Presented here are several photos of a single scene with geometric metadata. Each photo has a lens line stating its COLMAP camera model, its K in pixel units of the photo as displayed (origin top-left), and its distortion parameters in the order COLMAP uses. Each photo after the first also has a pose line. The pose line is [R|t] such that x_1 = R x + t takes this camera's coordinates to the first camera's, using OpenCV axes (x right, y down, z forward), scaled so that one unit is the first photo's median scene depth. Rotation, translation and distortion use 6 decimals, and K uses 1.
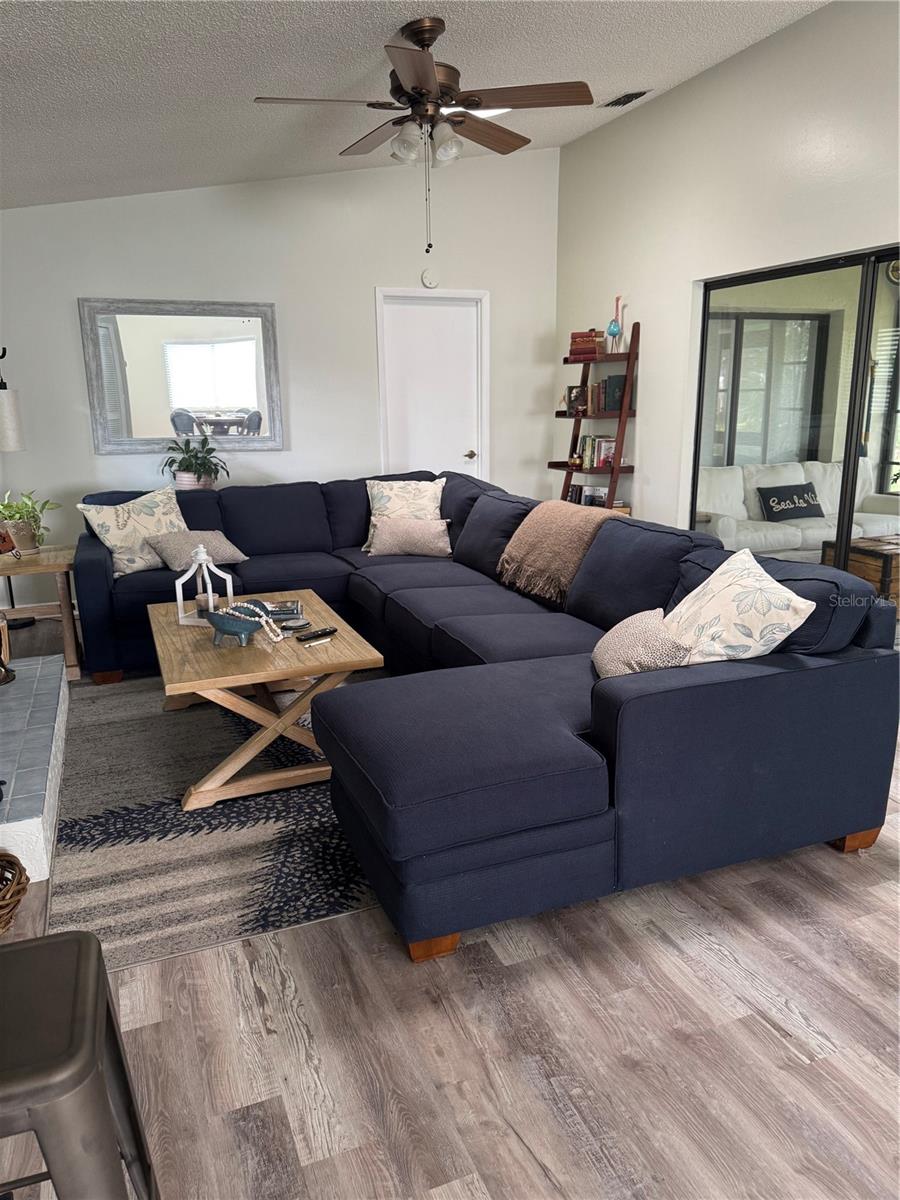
lens RADIAL K [[856.0, 0, 452.6], [0, 856.0, 605.1], [0, 0, 1]] dist [0.008935, -0.006634]
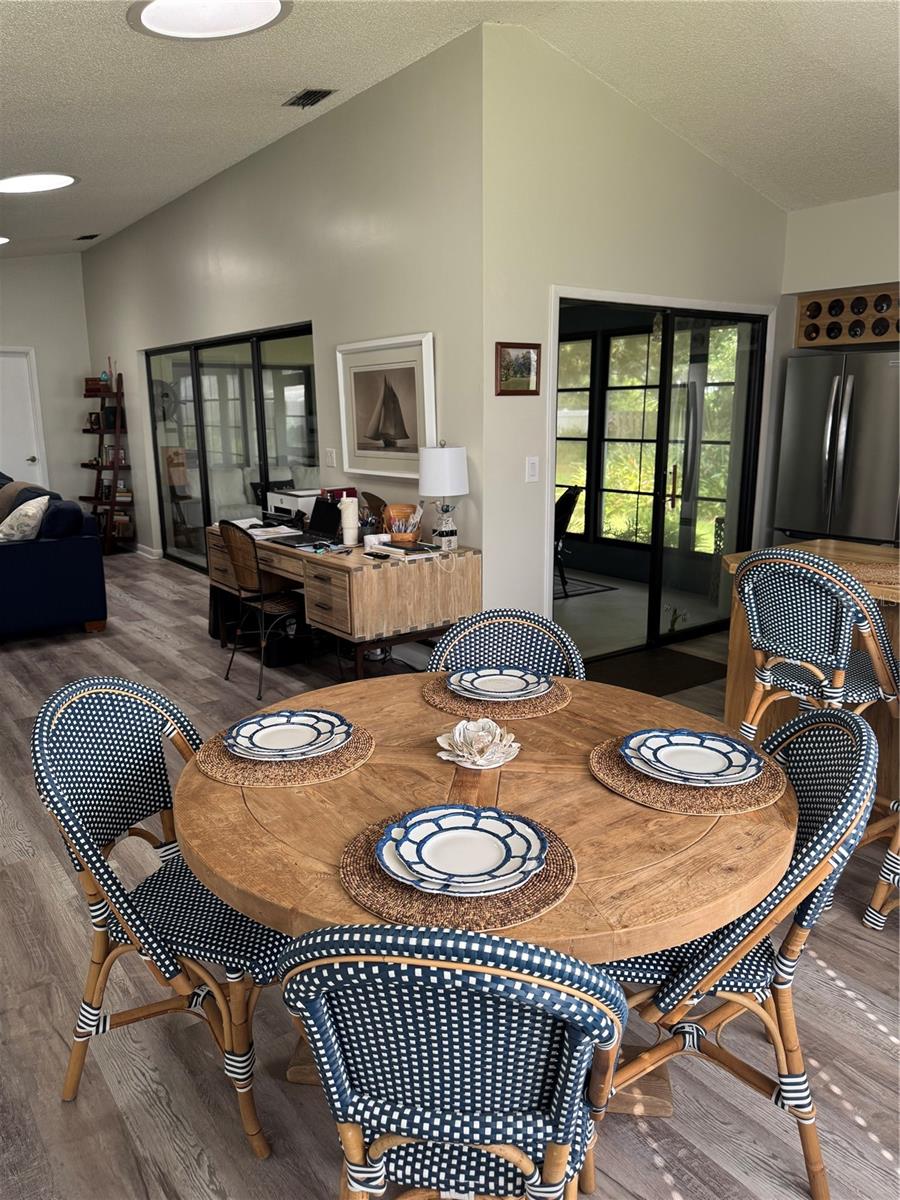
lens RADIAL K [[856.0, 0, 452.6], [0, 856.0, 605.1], [0, 0, 1]] dist [0.008935, -0.006634]
pose [[0.968651, -0.047222, 0.243898, 0.670547], [0.051817, 0.998579, -0.012453, 0.238569], [-0.242963, 0.024701, 0.969721, -1.086139]]
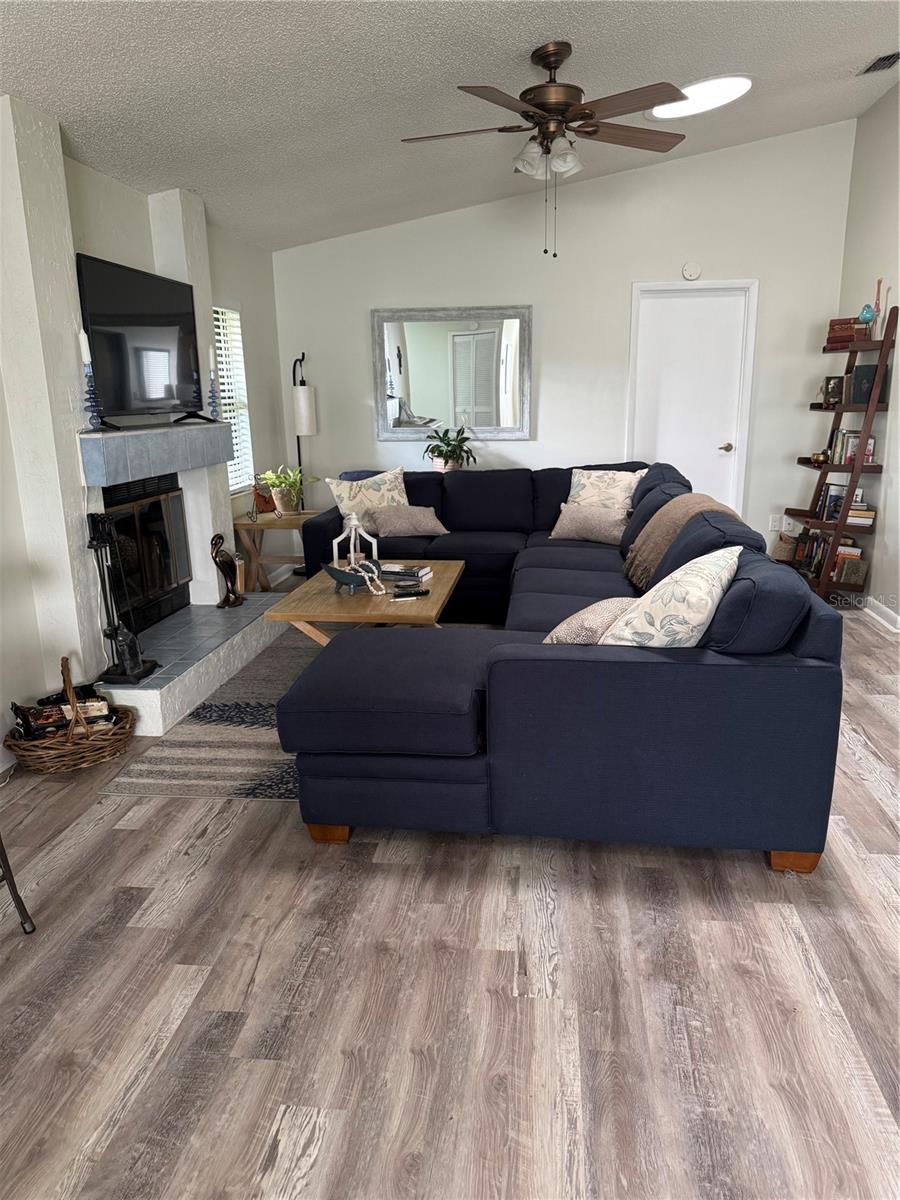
lens RADIAL K [[845.6, 0, 451.3], [0, 845.6, 610.2], [0, 0, 1]] dist [0.115490, -0.205131]
pose [[0.873350, 0.118605, -0.472432, 0.454070], [-0.112135, 0.992807, 0.041951, 0.002189], [0.474010, 0.016339, 0.880368, -0.010295]]
